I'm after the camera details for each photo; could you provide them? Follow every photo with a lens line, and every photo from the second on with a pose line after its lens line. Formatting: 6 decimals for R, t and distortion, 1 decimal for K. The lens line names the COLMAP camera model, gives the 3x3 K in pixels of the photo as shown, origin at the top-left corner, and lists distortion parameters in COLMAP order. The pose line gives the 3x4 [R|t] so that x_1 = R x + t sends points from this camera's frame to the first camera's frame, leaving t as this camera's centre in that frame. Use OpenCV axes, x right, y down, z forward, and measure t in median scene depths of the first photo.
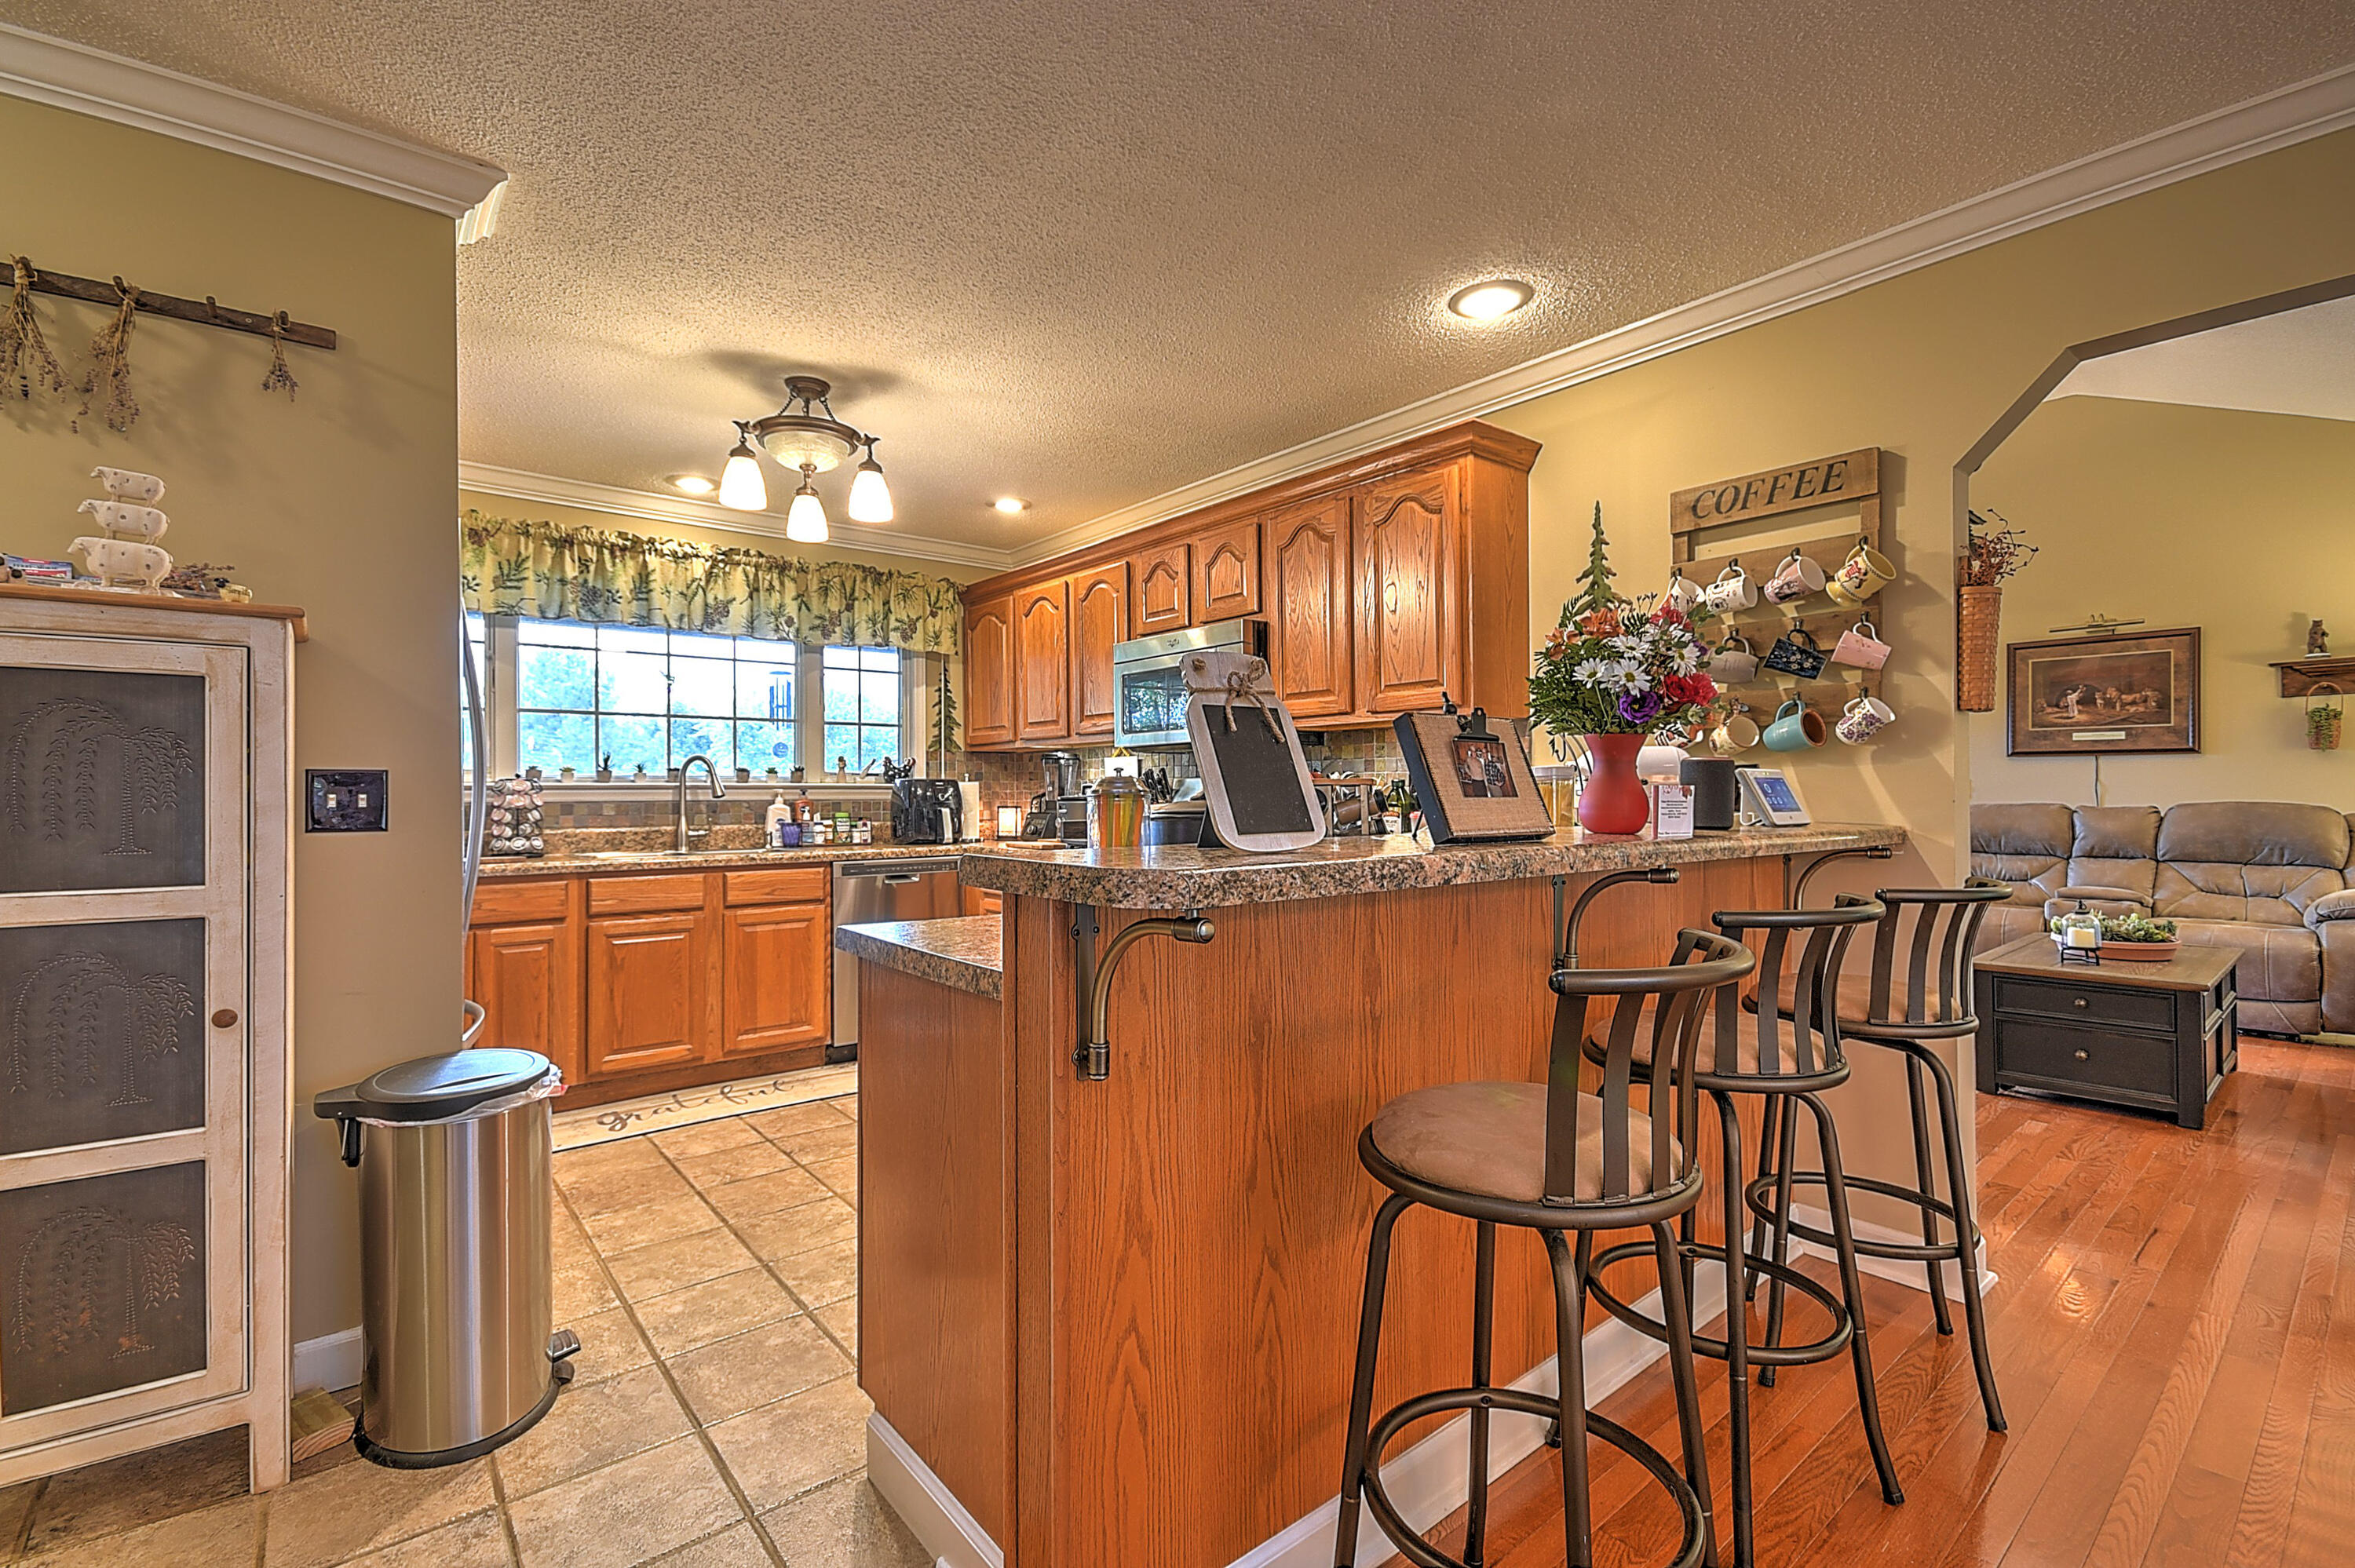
lens RADIAL K [[1029.3, 0, 1172.7], [0, 1029.3, 789.8], [0, 0, 1]] dist [0.024691, -0.013439]
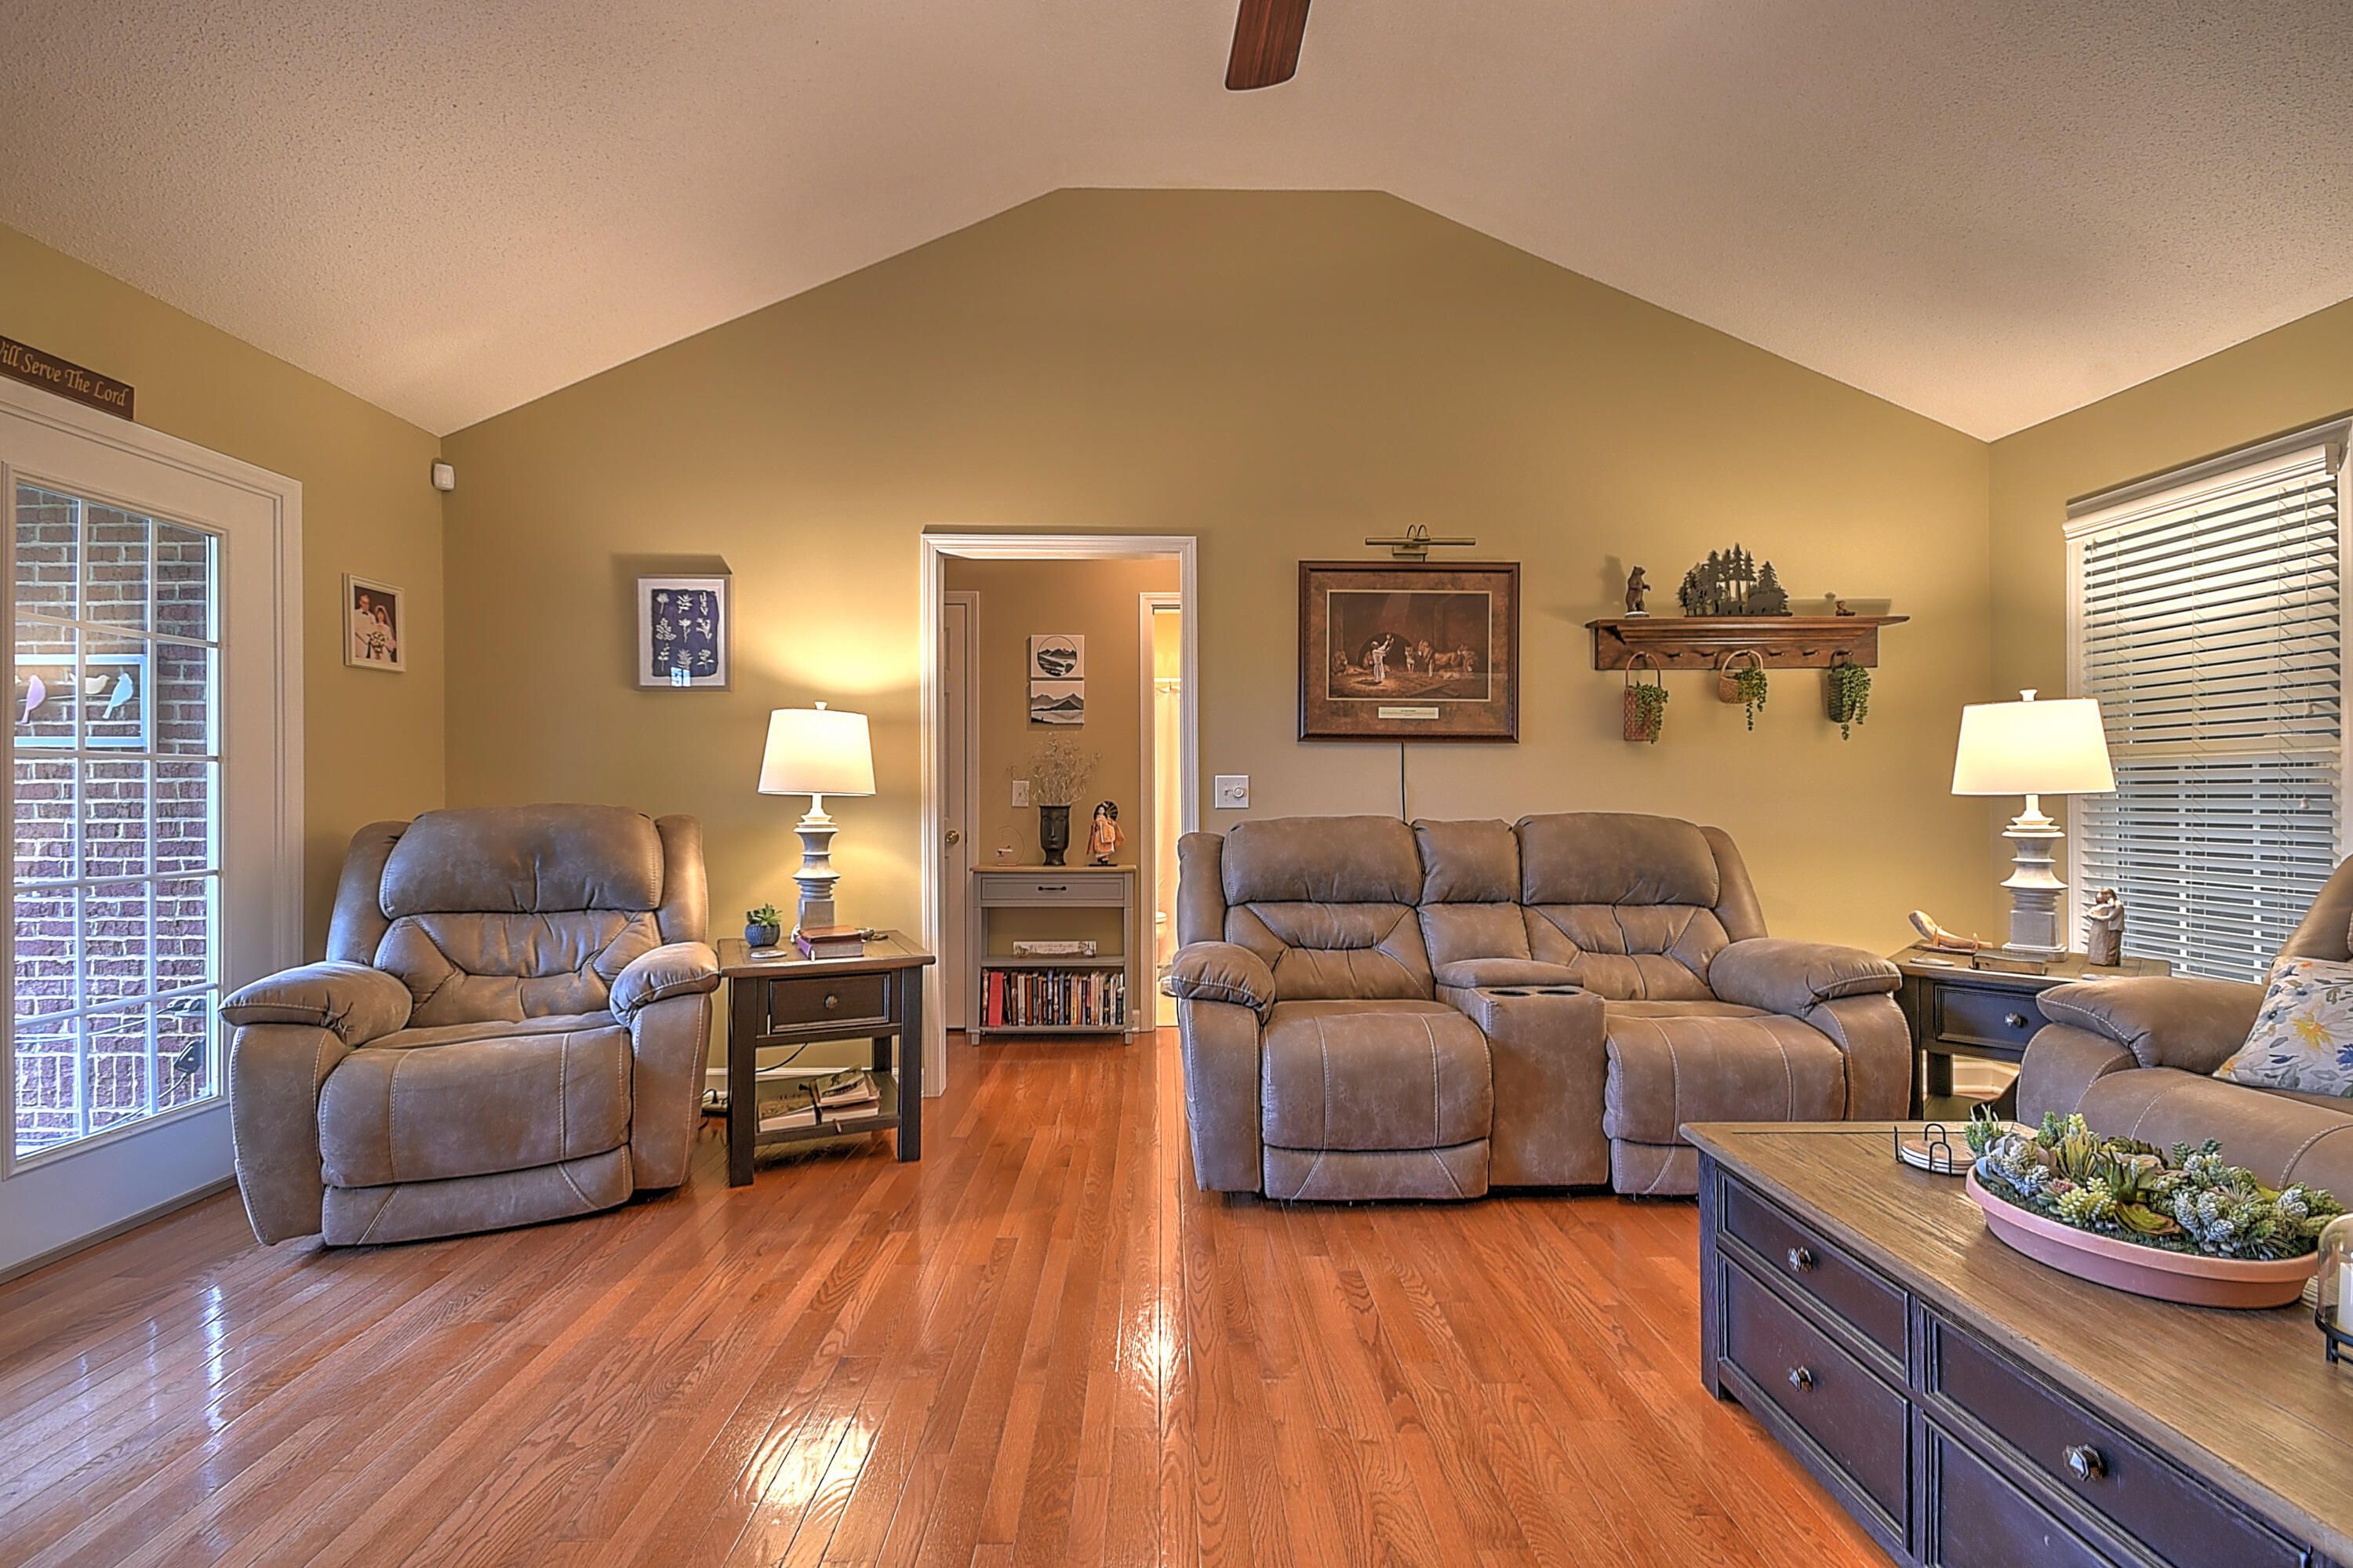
lens RADIAL K [[1028.6, 0, 1171.7], [0, 1028.6, 789.8], [0, 0, 1]] dist [0.024691, -0.013439]
pose [[0.626309, 0.004441, 0.779562, 0.300200], [-0.005119, 0.999986, -0.001583, -0.001105], [-0.779558, -0.002999, 0.626323, 0.748312]]
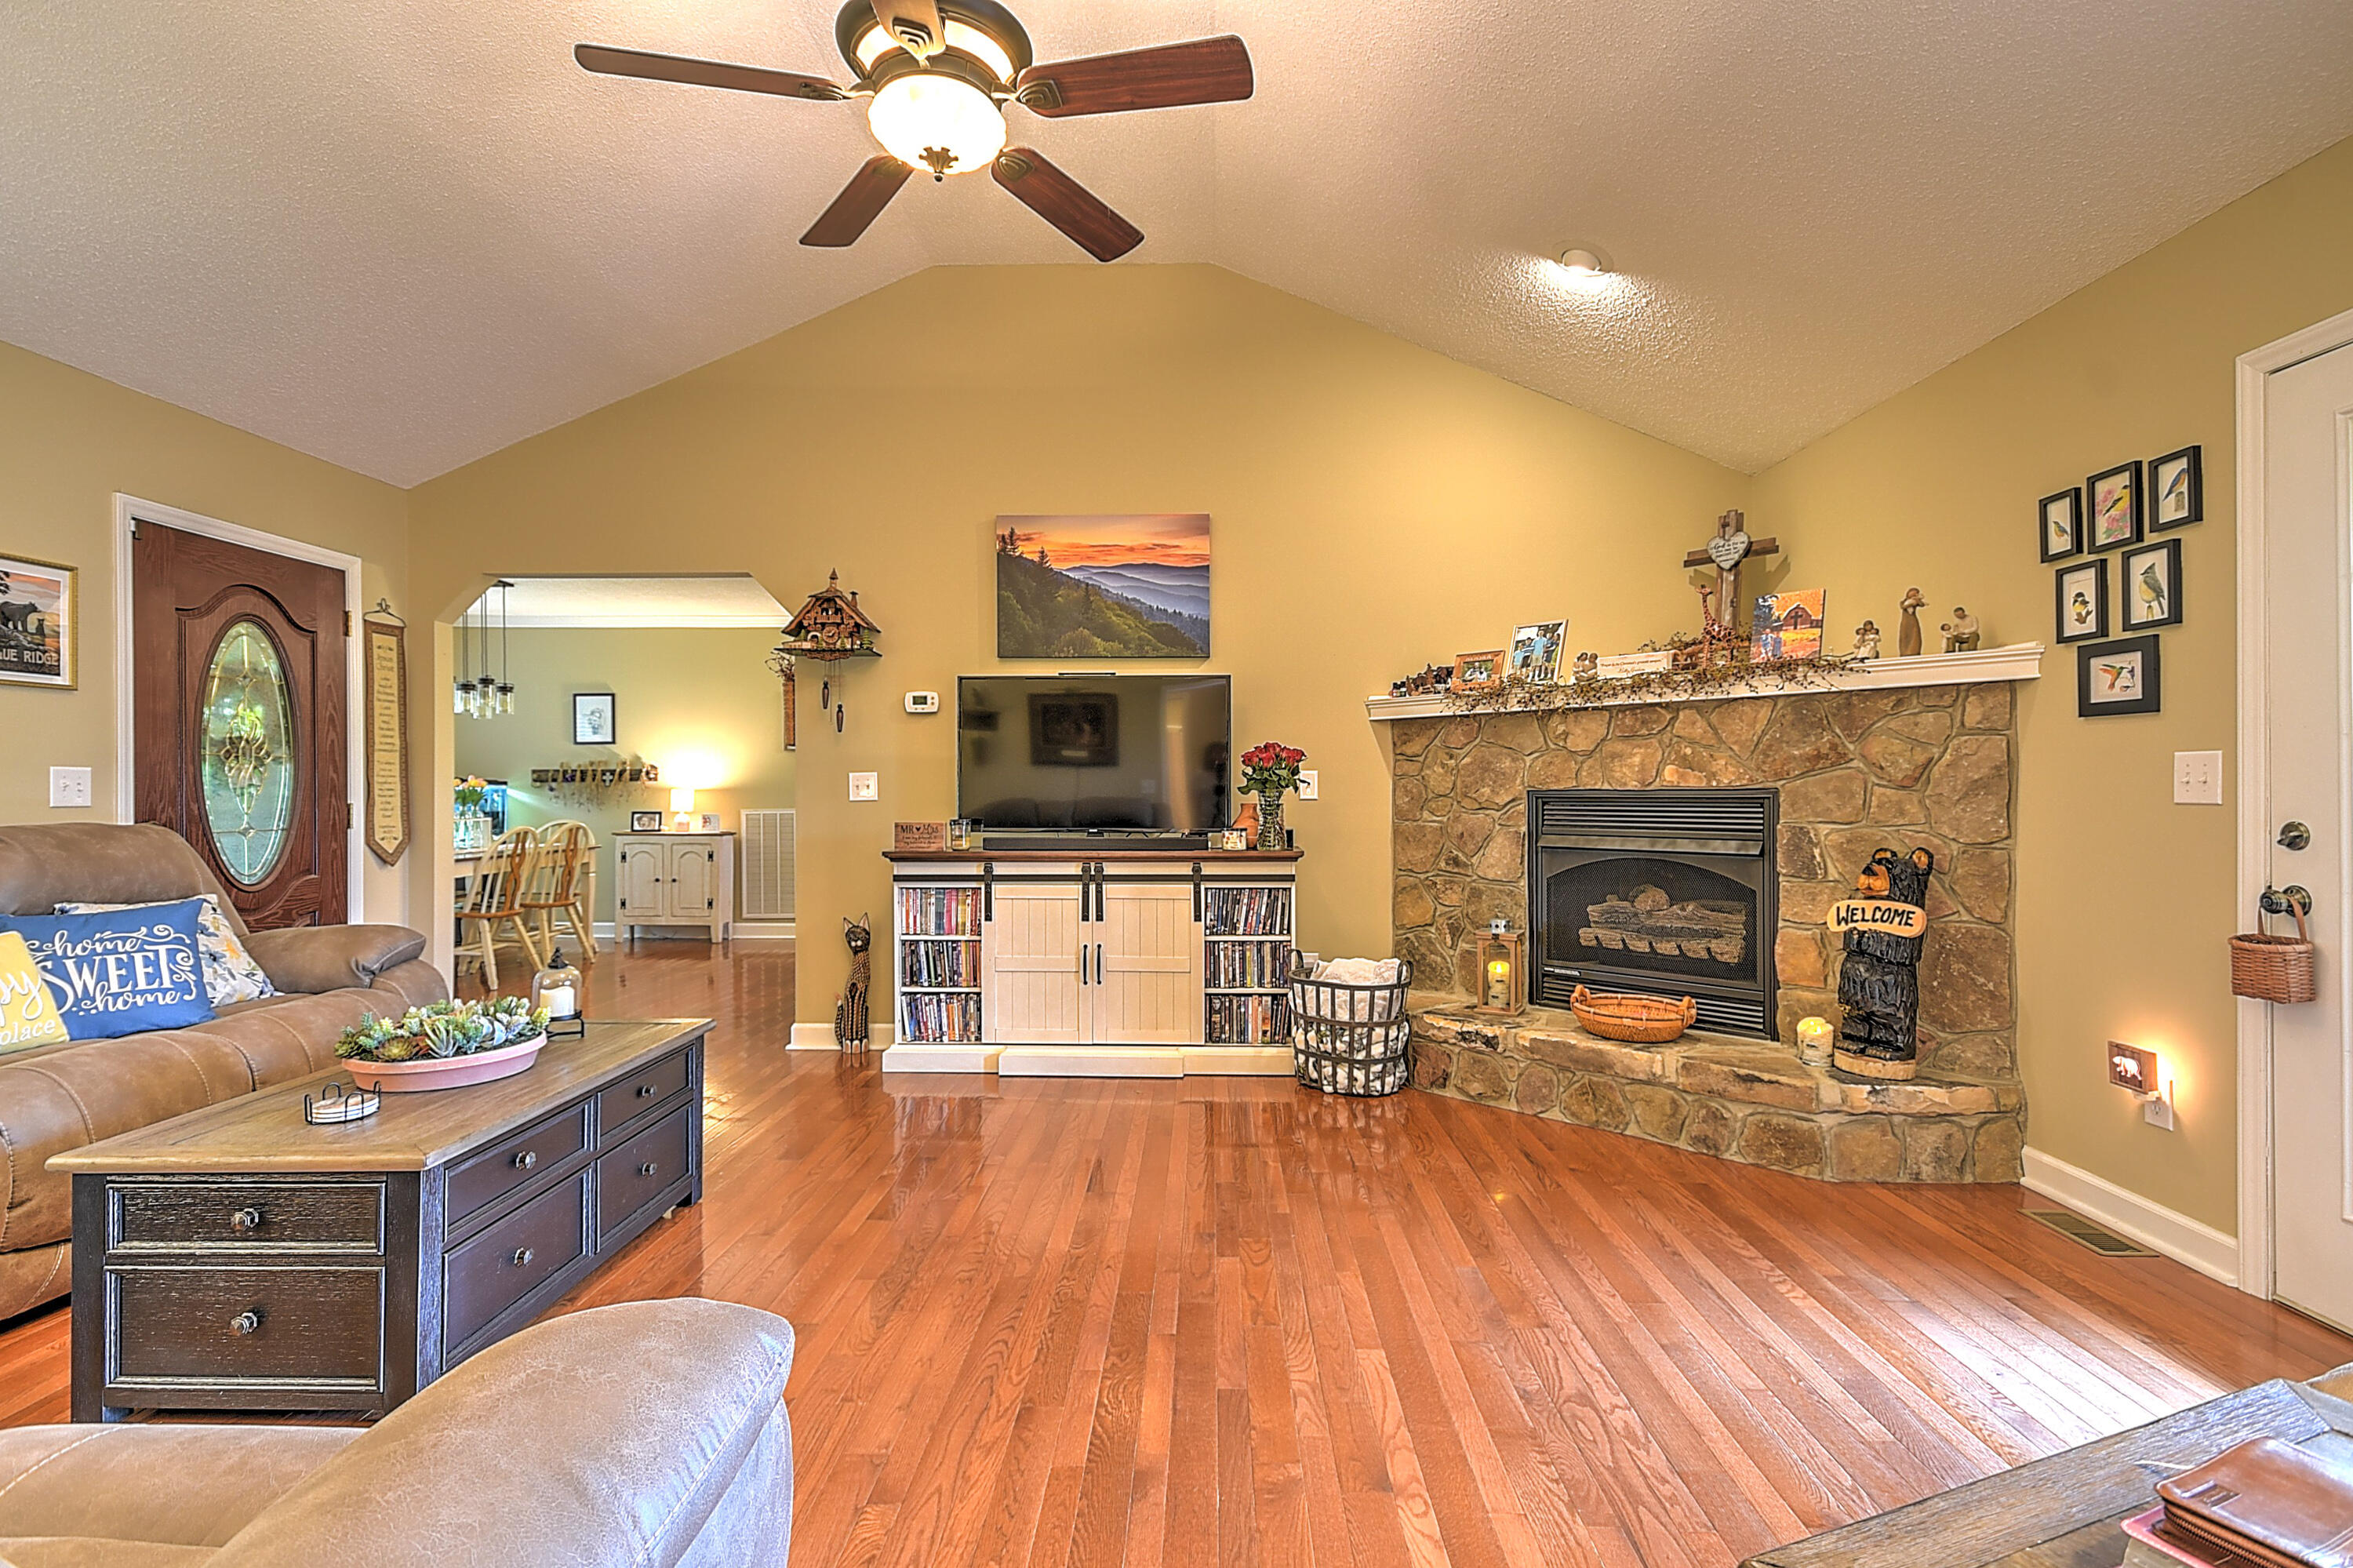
lens RADIAL K [[1127.7, 0, 1176.5], [0, 1127.7, 784.0], [0, 0, 1]] dist [0.024397, 0.000059]
pose [[-0.659172, 0.006009, -0.751968, 0.807735], [0.009998, 0.999950, -0.000773, -0.000002], [0.751925, -0.008028, -0.659199, 1.249463]]
